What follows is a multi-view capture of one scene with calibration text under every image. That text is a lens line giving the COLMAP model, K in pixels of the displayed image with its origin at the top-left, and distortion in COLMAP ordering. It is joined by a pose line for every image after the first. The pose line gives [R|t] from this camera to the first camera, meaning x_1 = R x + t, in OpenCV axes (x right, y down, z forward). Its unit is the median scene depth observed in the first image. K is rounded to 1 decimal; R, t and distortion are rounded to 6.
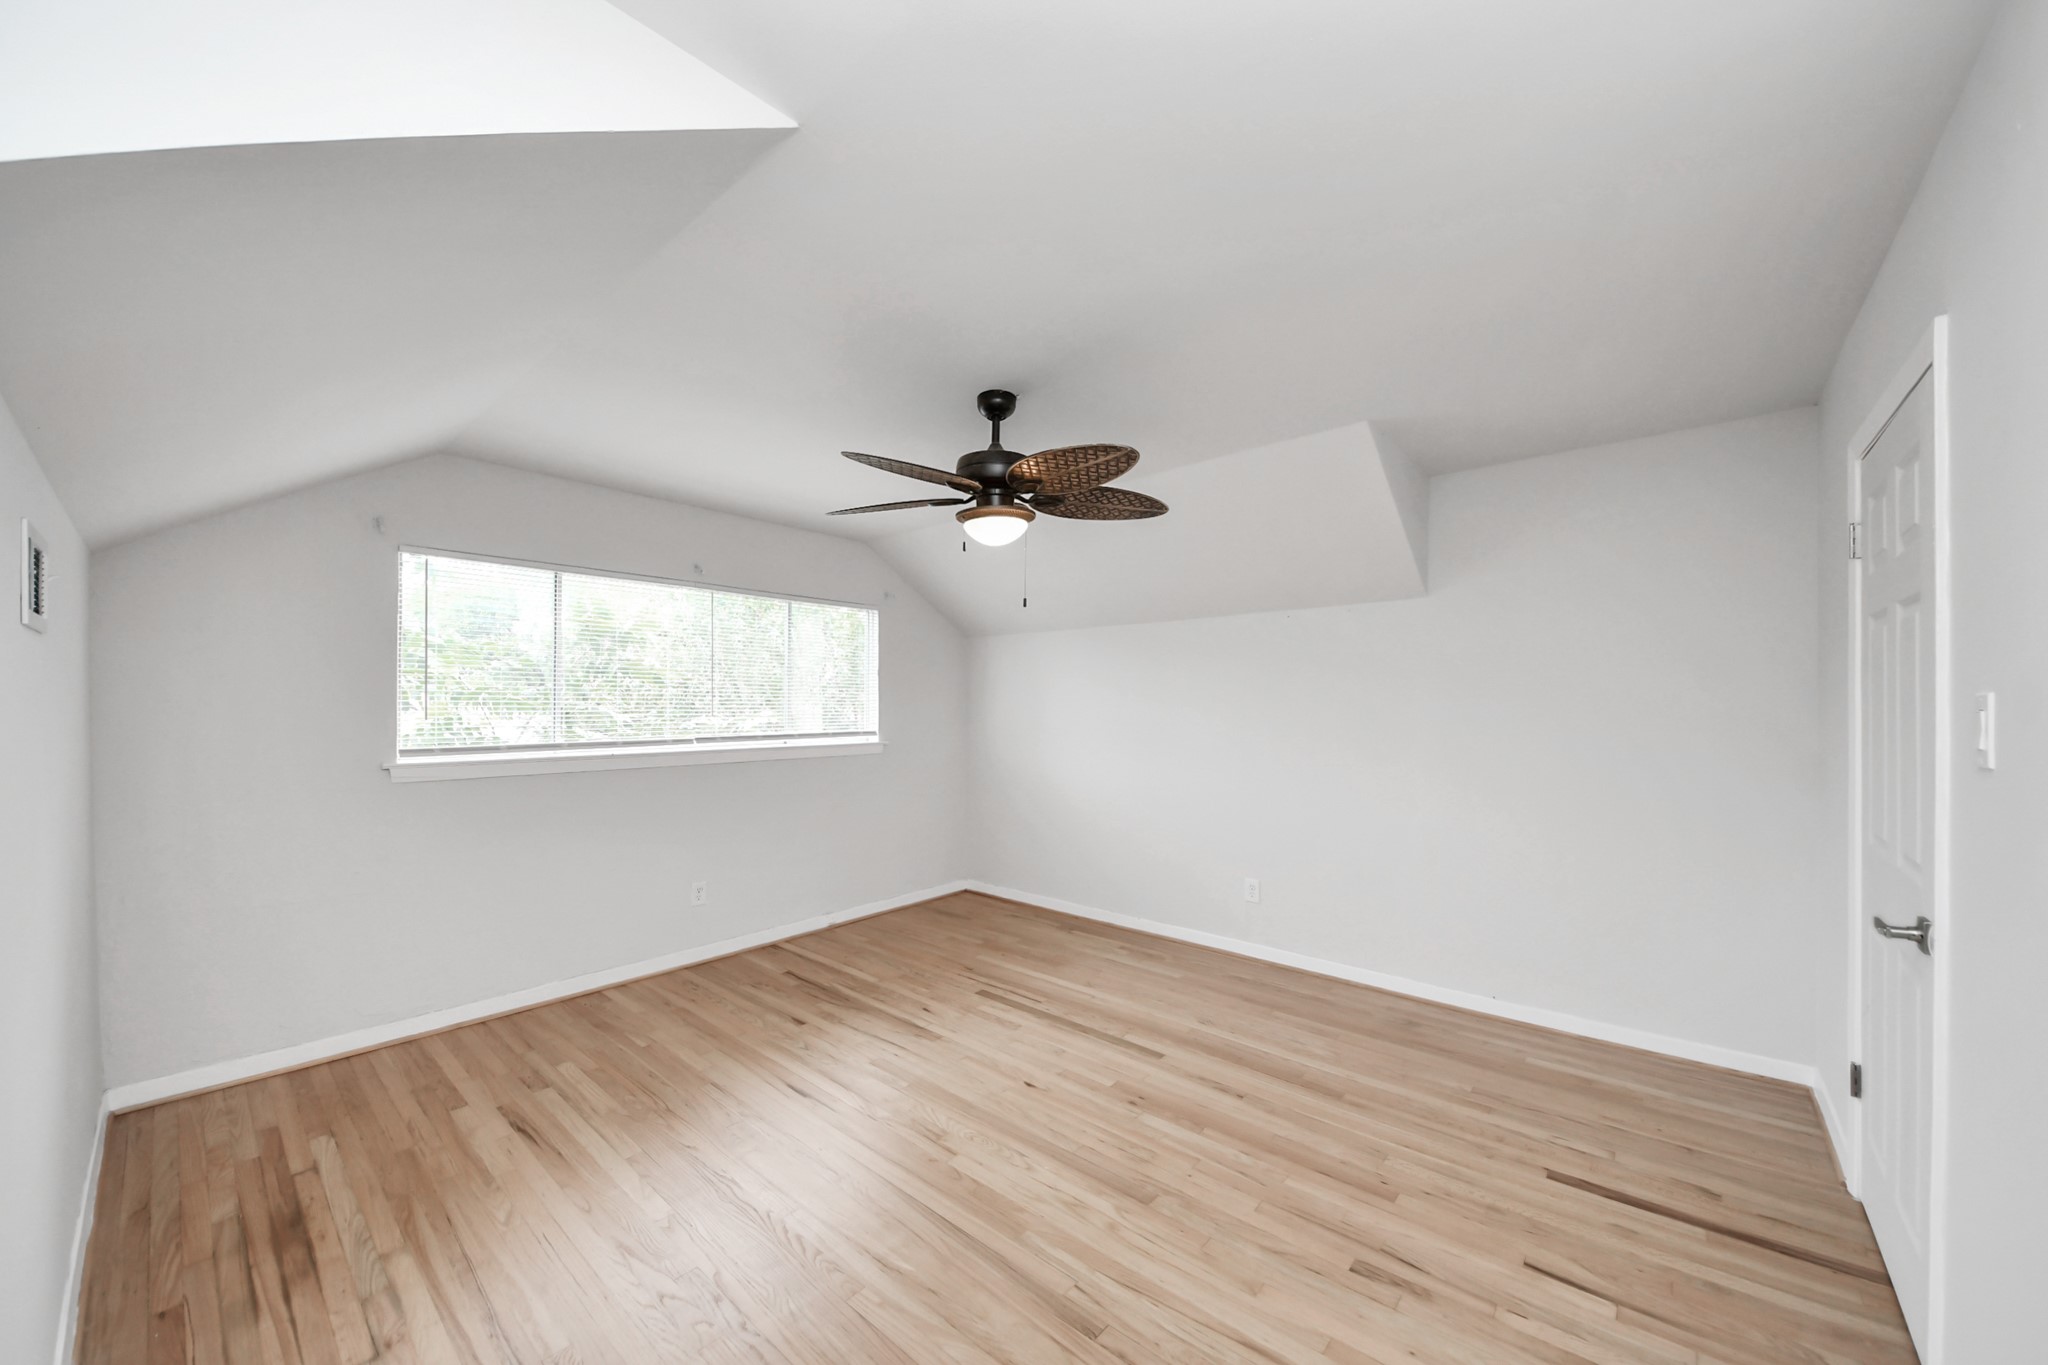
lens RADIAL K [[753.1, 0, 1032.8], [0, 753.1, 678.1], [0, 0, 1]] dist [-0.043731, -0.001053]
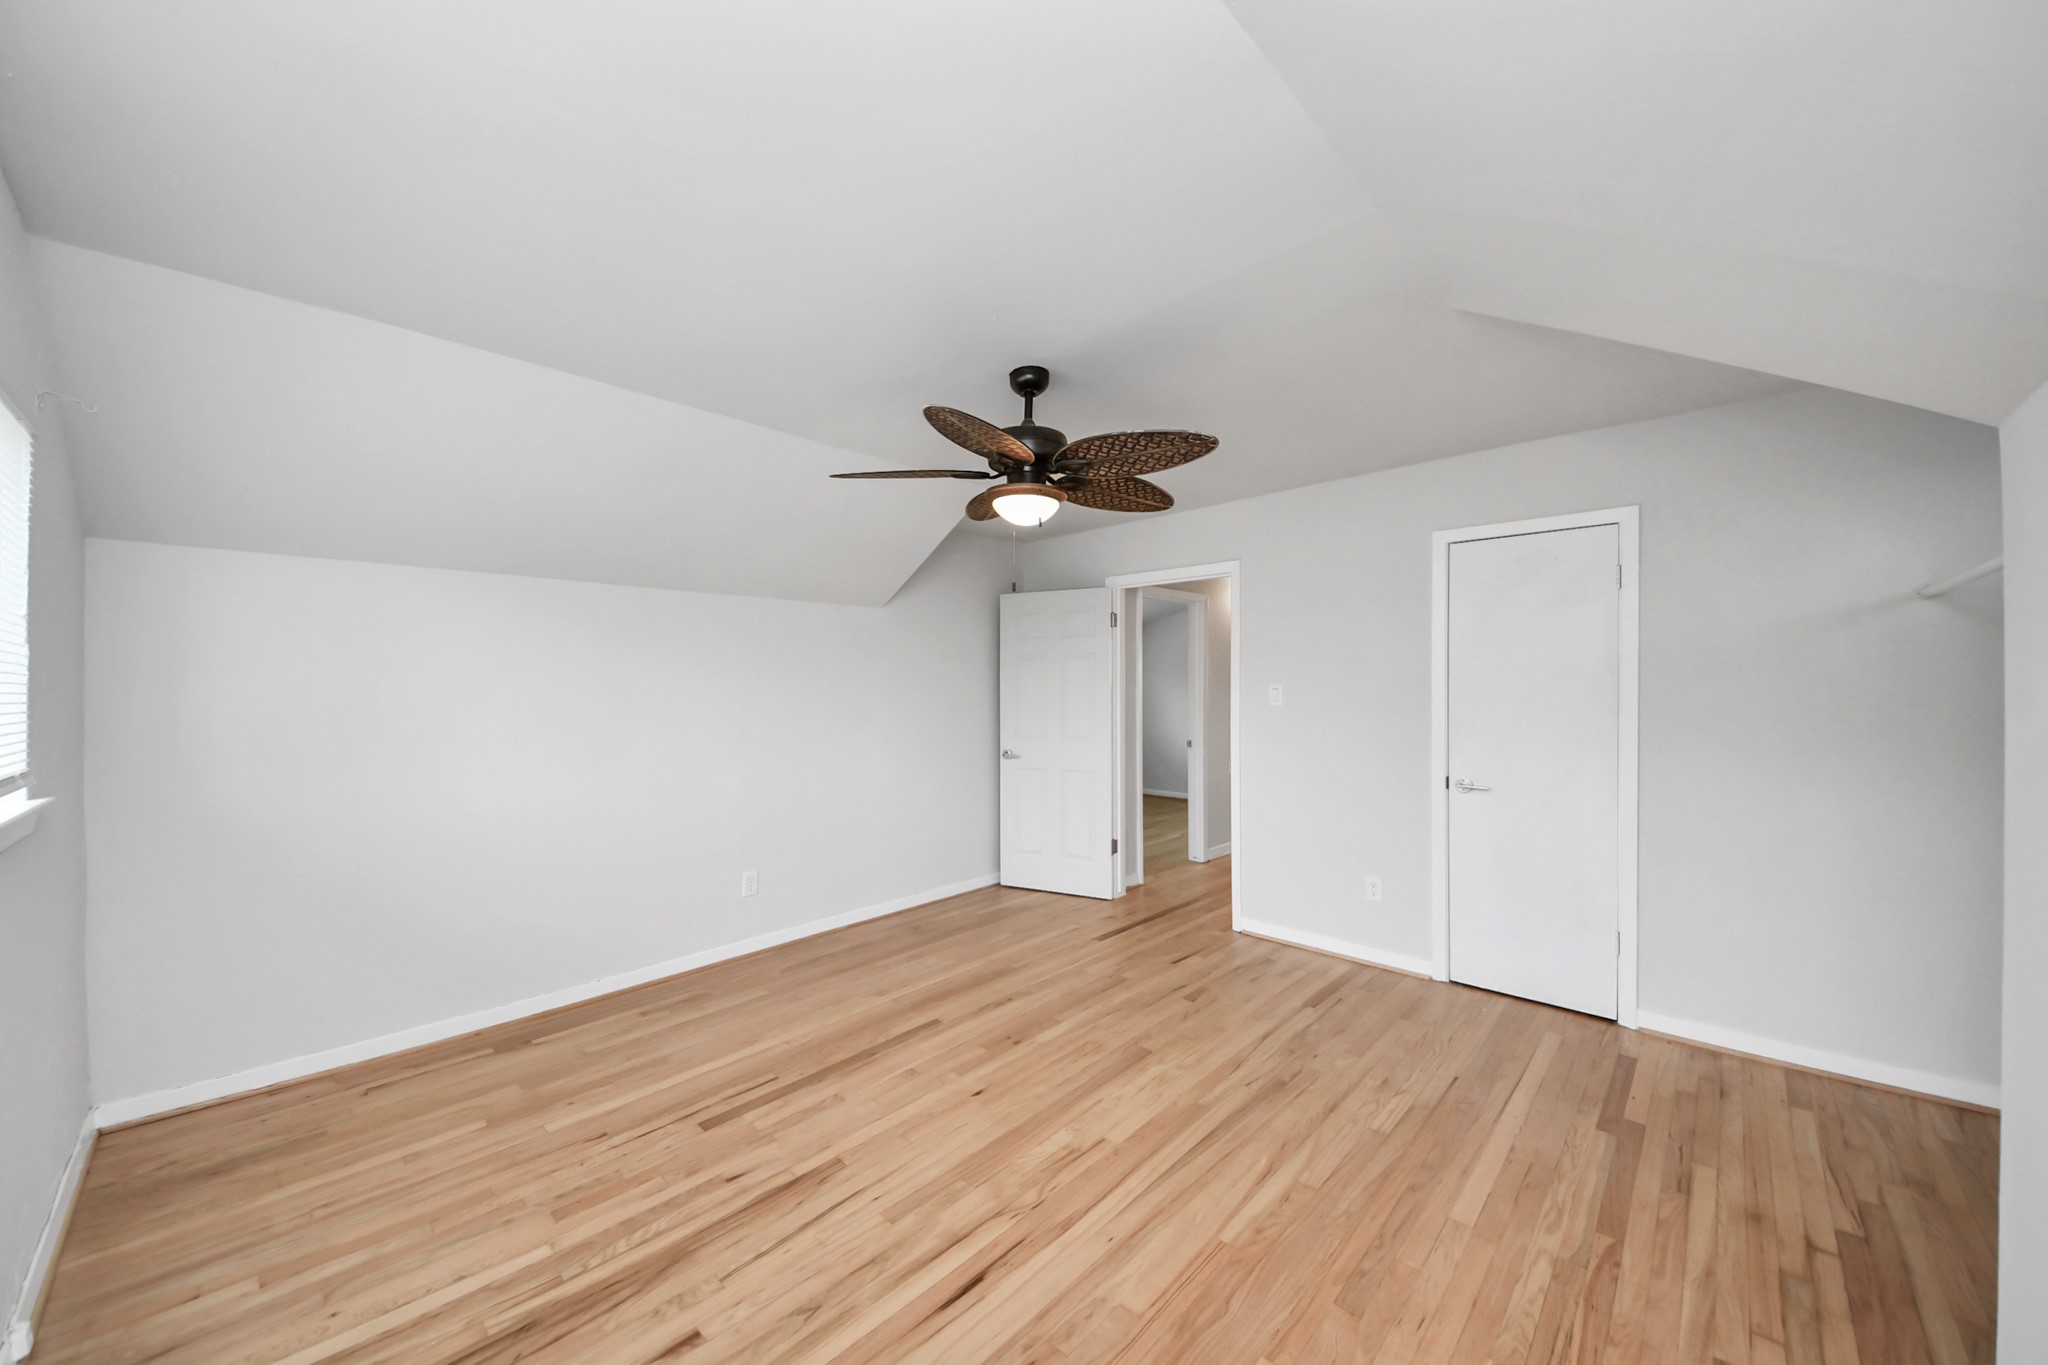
lens RADIAL K [[753.1, 0, 1036.2], [0, 753.1, 662.1], [0, 0, 1]] dist [-0.043731, -0.001053]
pose [[0.060855, -0.003591, 0.998140, -0.771813], [0.006392, 0.999974, 0.003208, 0.012564], [-0.998126, 0.006185, 0.060876, 0.738864]]
